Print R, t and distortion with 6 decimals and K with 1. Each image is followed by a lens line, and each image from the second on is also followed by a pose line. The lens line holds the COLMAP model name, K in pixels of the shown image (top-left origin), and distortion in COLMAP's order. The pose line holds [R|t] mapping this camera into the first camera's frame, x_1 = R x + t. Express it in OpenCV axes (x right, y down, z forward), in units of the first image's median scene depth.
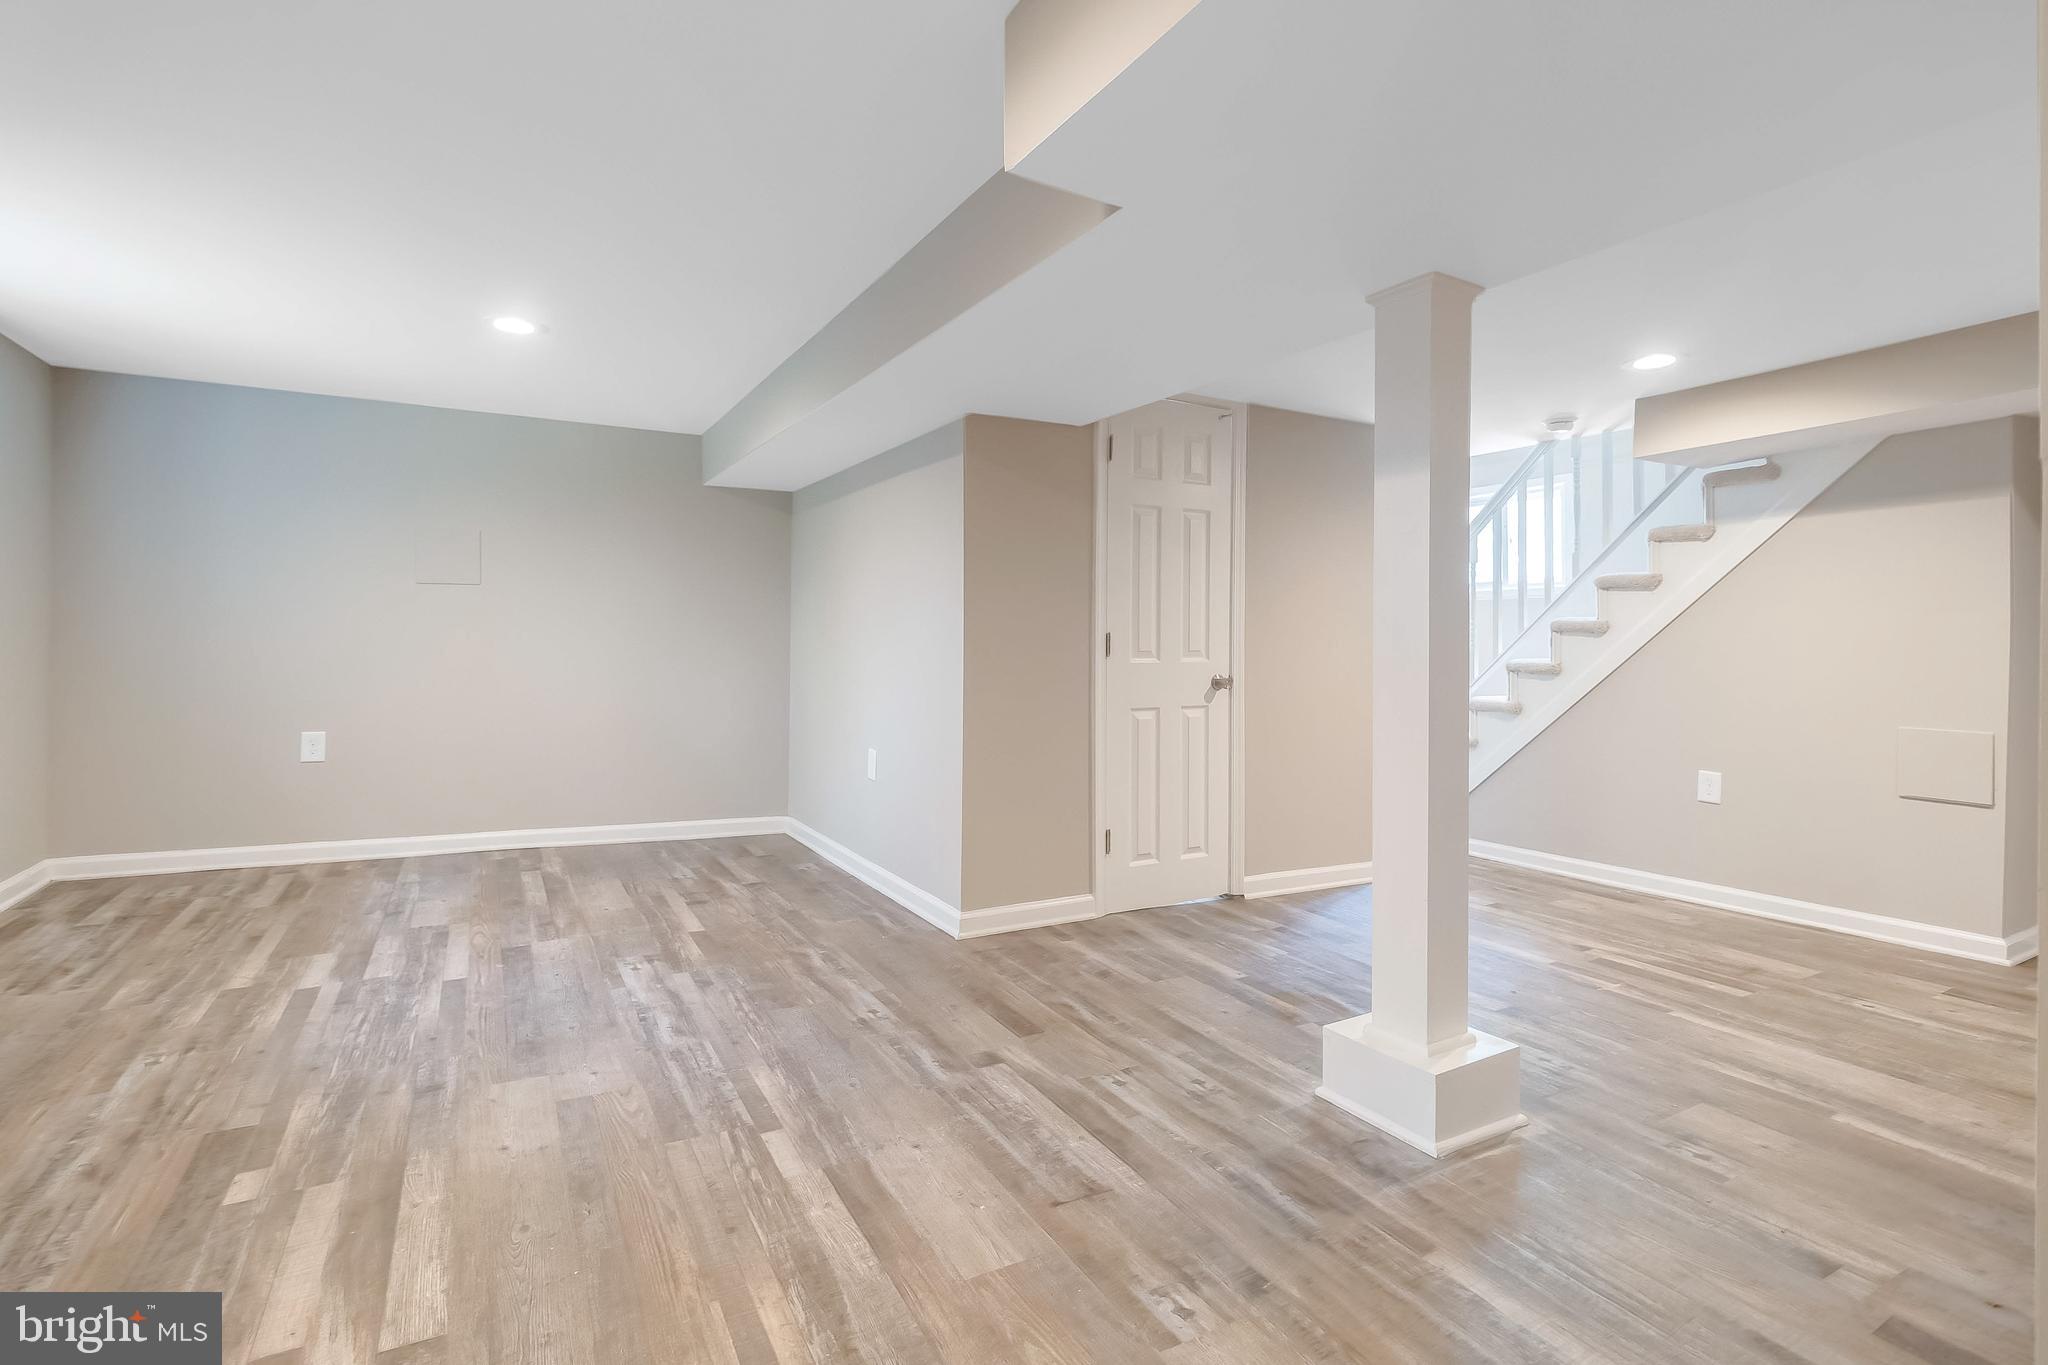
lens RADIAL K [[947.9, 0, 1012.5], [0, 947.9, 645.5], [0, 0, 1]] dist [0.018101, -0.010271]
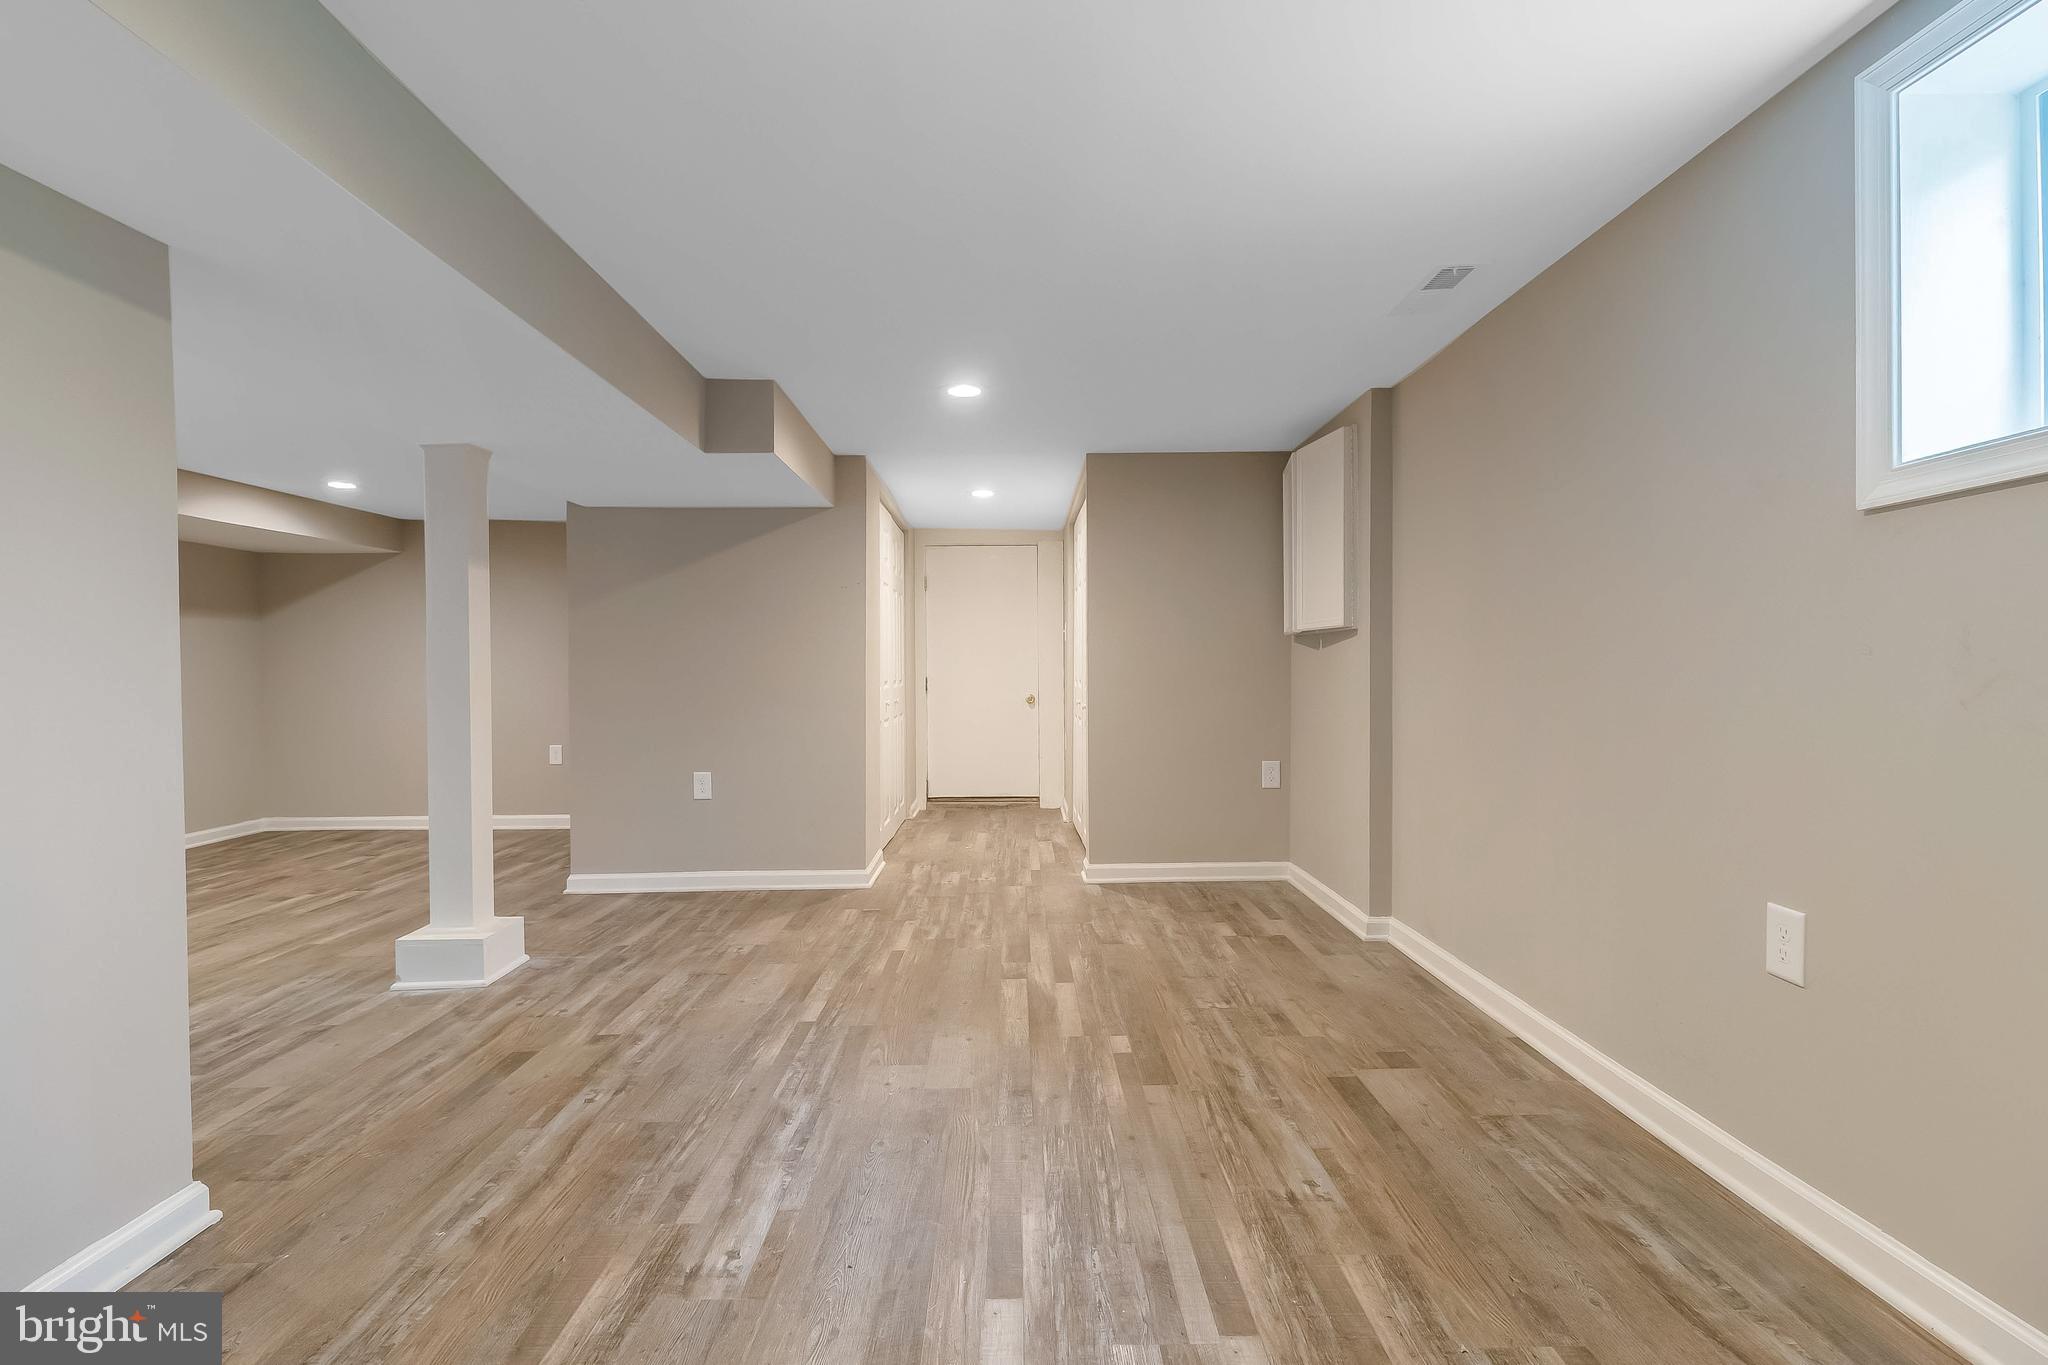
lens RADIAL K [[974.4, 0, 1024.0], [0, 974.4, 682.5], [0, 0, 1]] dist [0.003860, 0.000212]
pose [[-0.878685, -0.009576, 0.477306, -1.054005], [-0.000255, 0.999808, 0.019590, -0.020491], [-0.477402, 0.017092, -0.878519, 1.817593]]
